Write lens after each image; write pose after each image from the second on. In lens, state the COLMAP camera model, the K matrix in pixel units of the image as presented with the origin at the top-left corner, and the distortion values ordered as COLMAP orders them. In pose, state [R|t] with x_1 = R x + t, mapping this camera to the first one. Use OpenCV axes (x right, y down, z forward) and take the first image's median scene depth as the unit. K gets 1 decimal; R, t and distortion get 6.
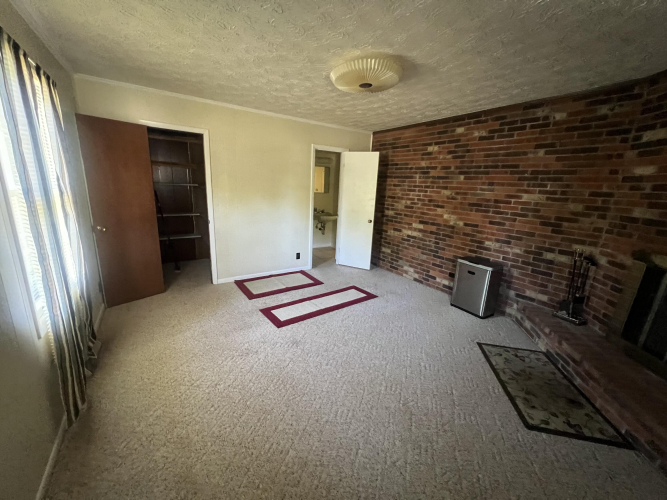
lens RADIAL K [[266.6, 0, 333.0], [0, 266.6, 251.0], [0, 0, 1]] dist [-0.002260, 0.000051]
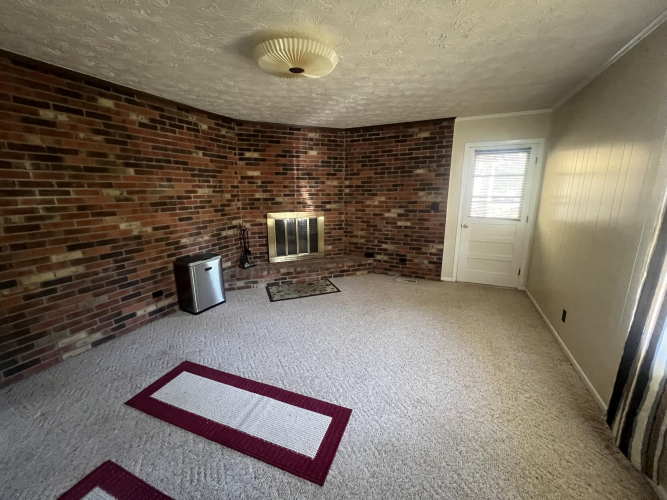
lens RADIAL K [[266.6, 0, 333.6], [0, 266.6, 249.4], [0, 0, 1]] dist [-0.002260, 0.000051]
pose [[-0.523969, -0.229695, 0.820181, -0.517576], [0.186889, 0.908479, 0.373817, -0.263477], [-0.830981, 0.349151, -0.433087, 0.980307]]
